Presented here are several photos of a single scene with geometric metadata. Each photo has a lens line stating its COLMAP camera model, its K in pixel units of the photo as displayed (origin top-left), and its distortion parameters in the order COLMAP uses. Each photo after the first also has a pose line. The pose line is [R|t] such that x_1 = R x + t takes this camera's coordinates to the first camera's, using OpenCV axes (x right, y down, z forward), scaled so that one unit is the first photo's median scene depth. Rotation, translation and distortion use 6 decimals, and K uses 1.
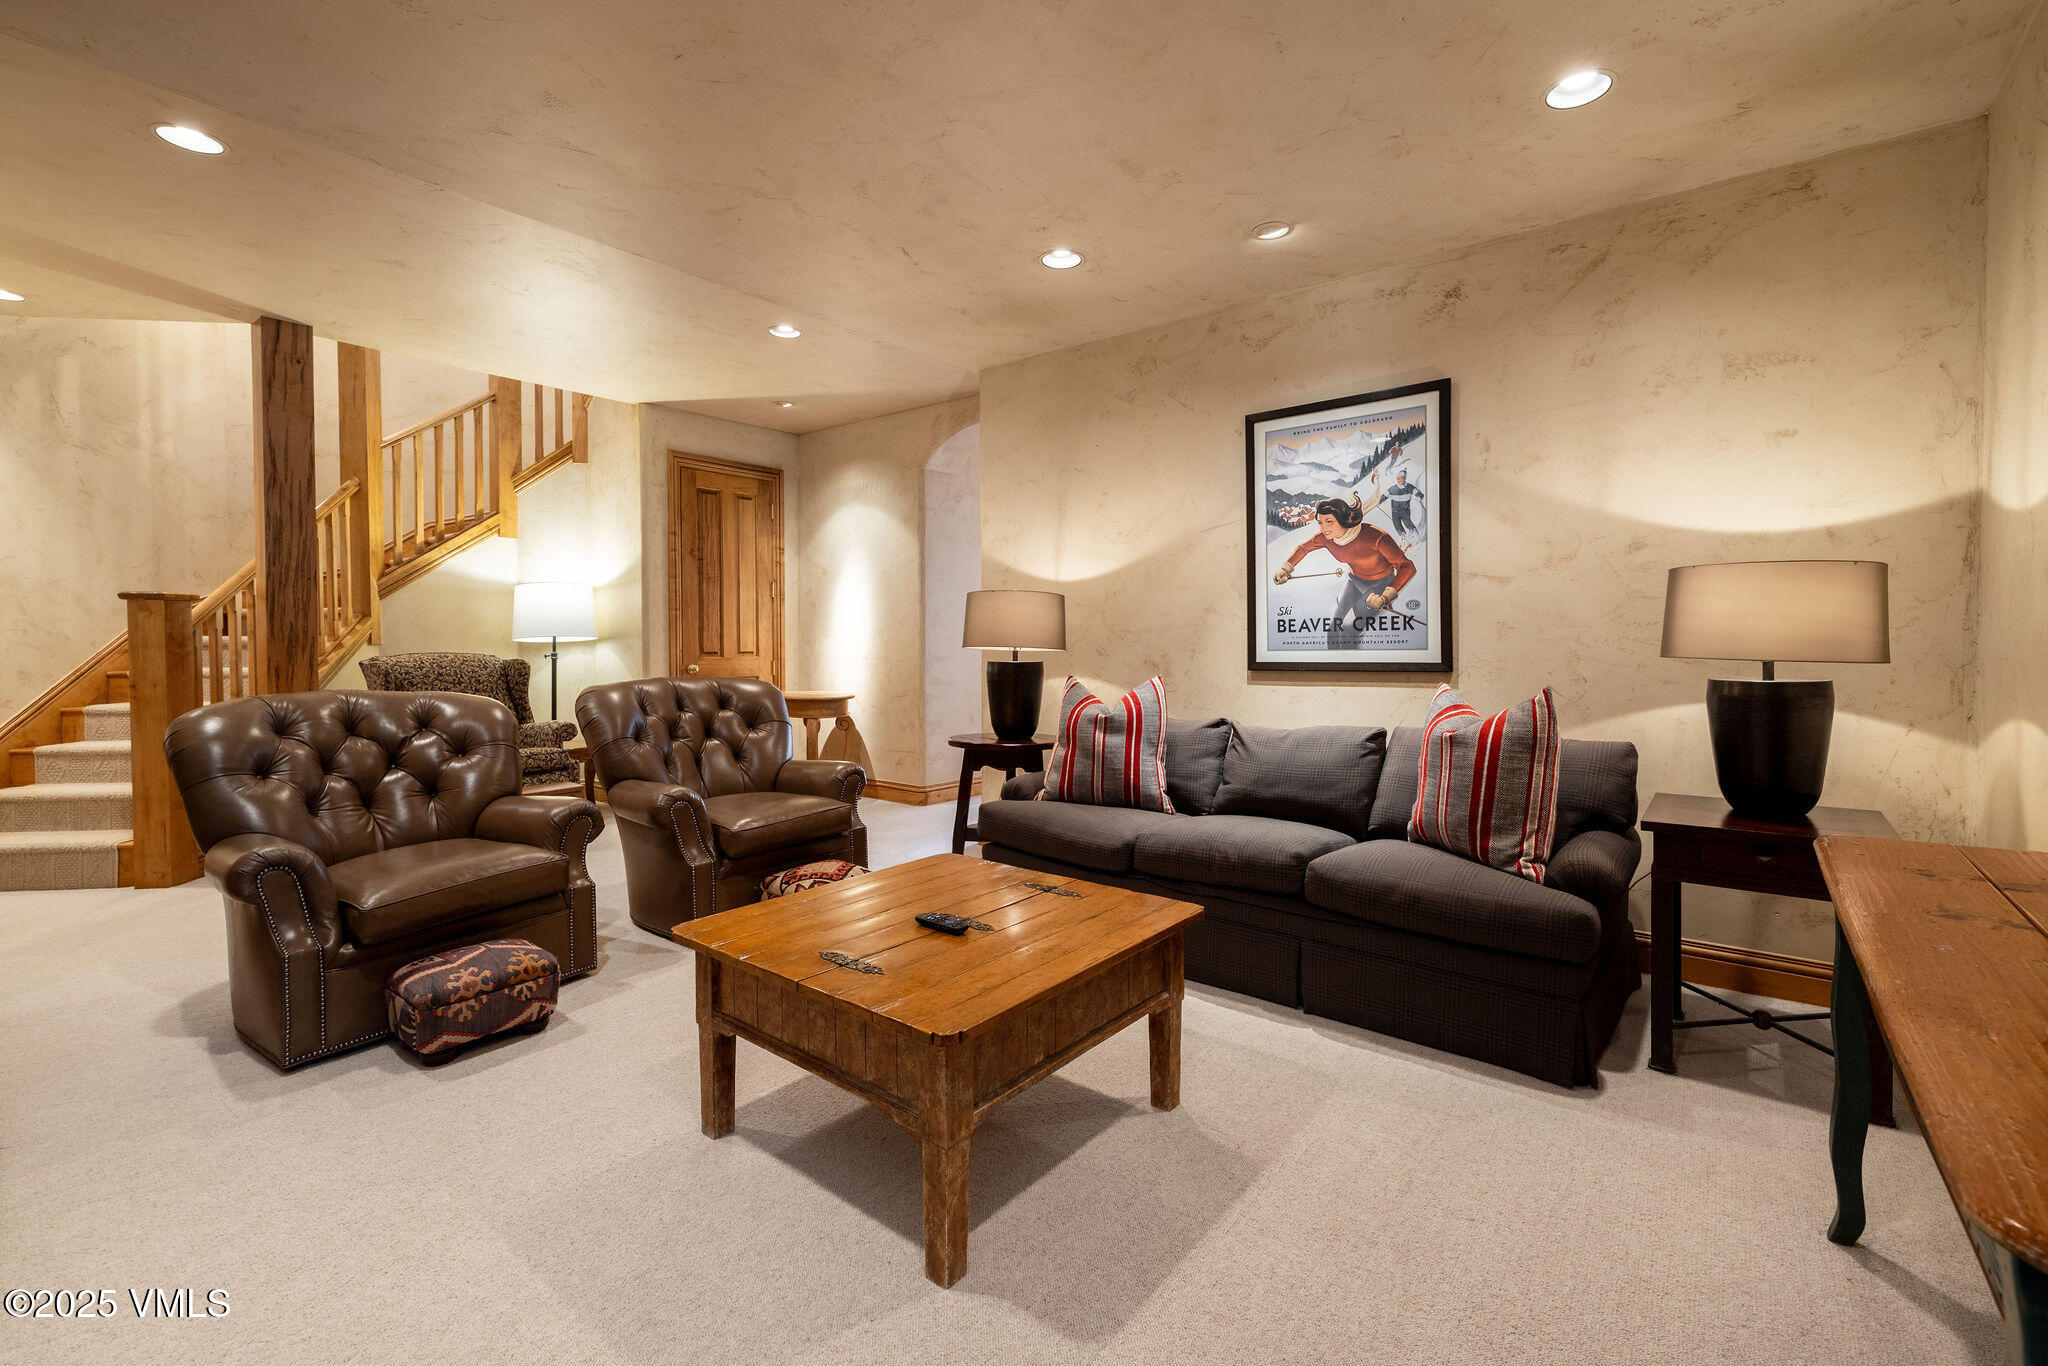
lens RADIAL K [[887.9, 0, 1012.0], [0, 887.9, 668.4], [0, 0, 1]] dist [0.002282, 0.000285]
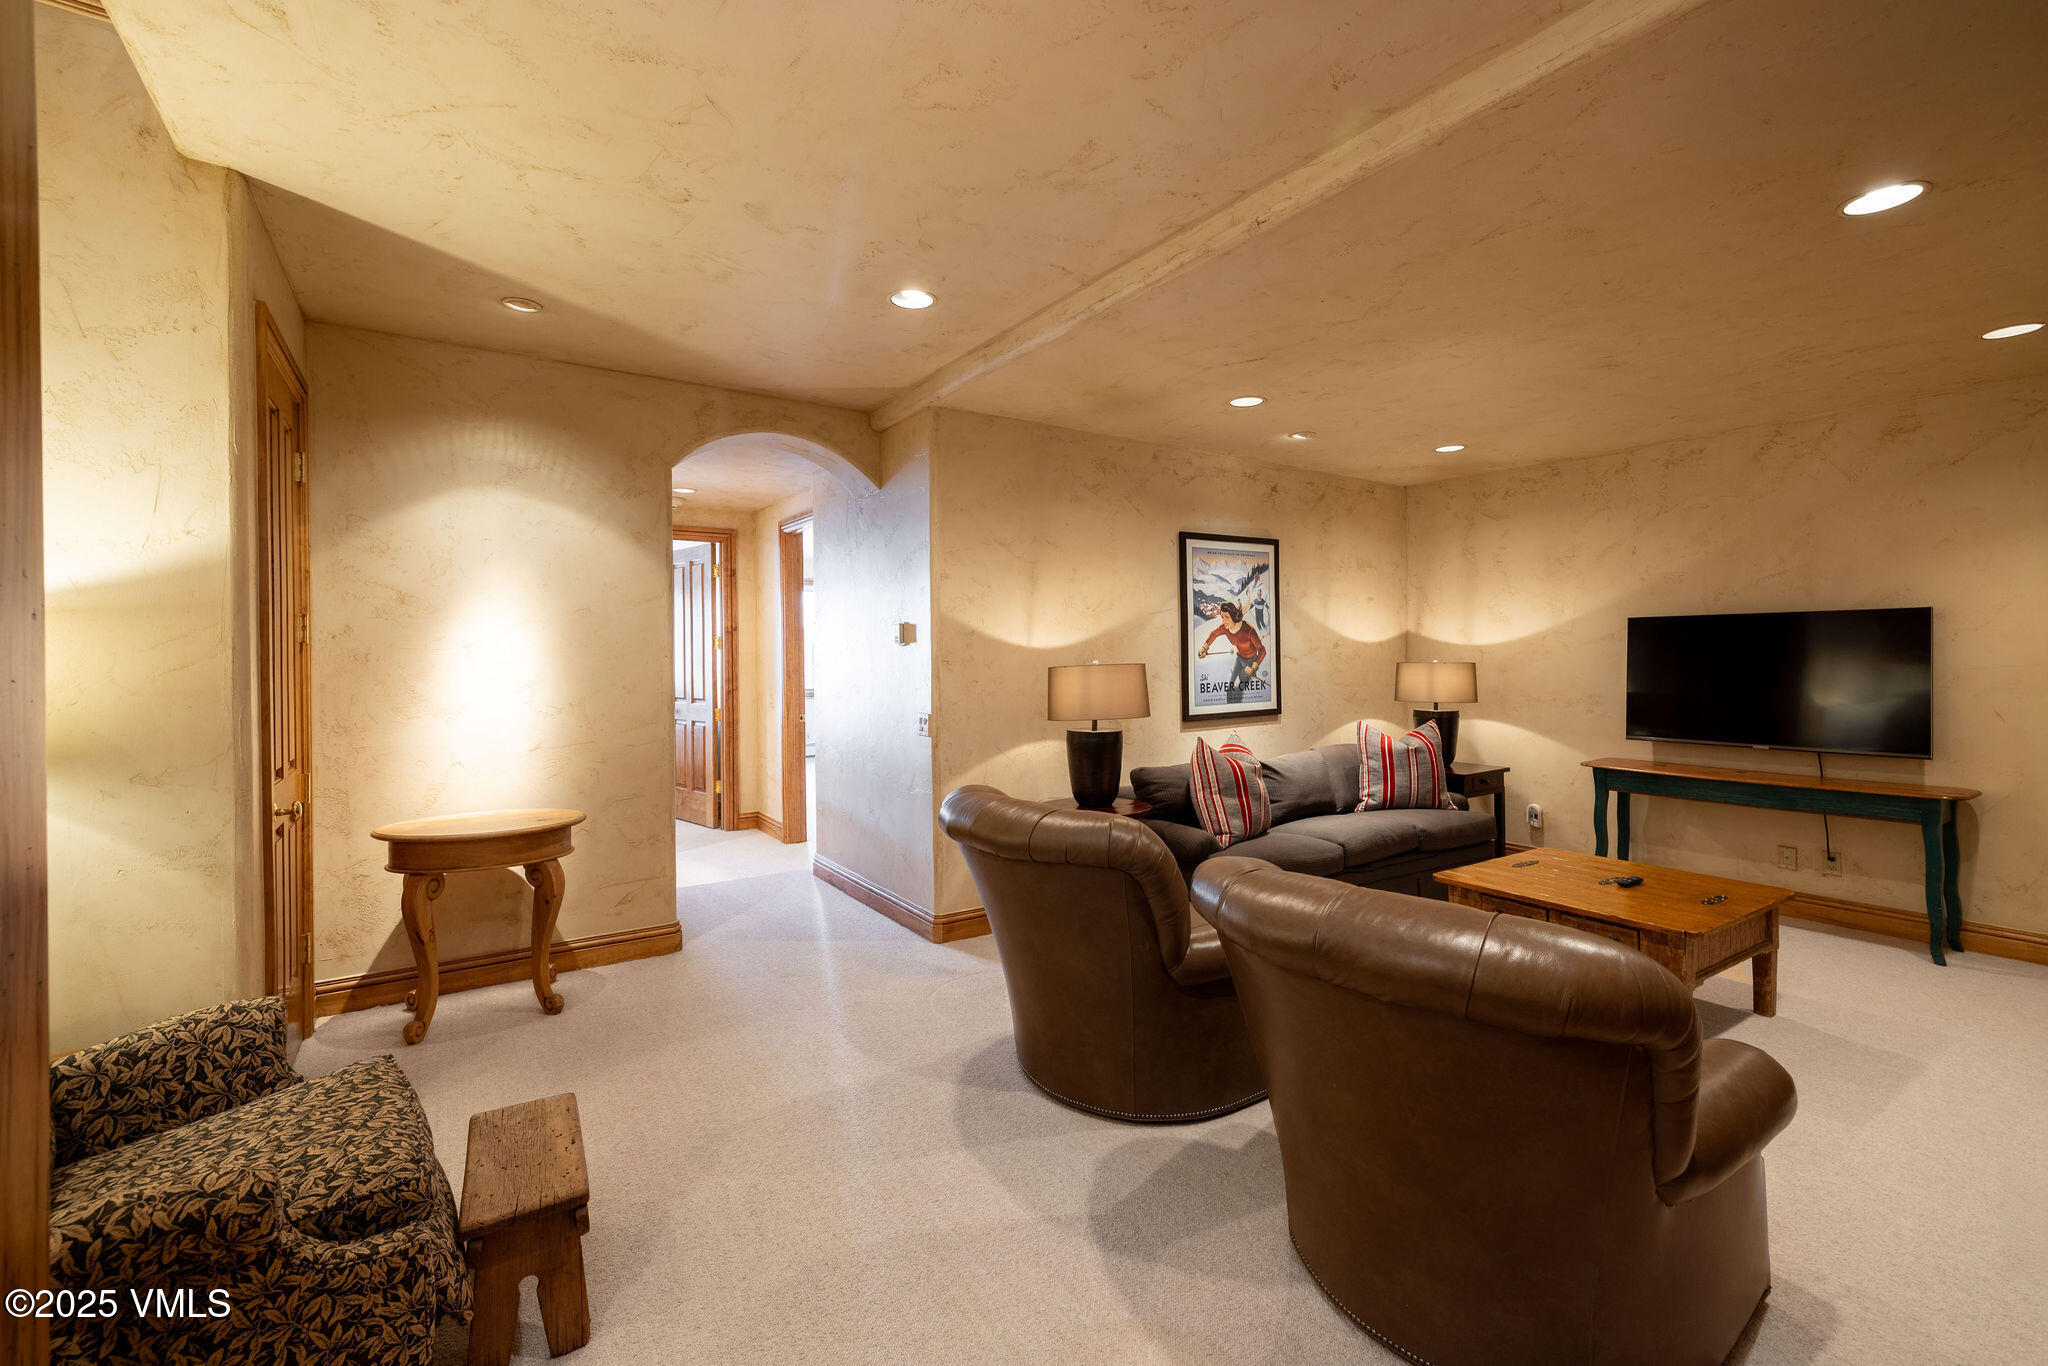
lens RADIAL K [[887.9, 0, 1016.3], [0, 887.9, 667.7], [0, 0, 1]] dist [0.002282, 0.000285]
pose [[0.292730, -0.017356, 0.956038, -1.162980], [0.037122, 0.999288, 0.006775, -0.104639], [-0.955474, 0.033507, 0.293166, 0.908012]]
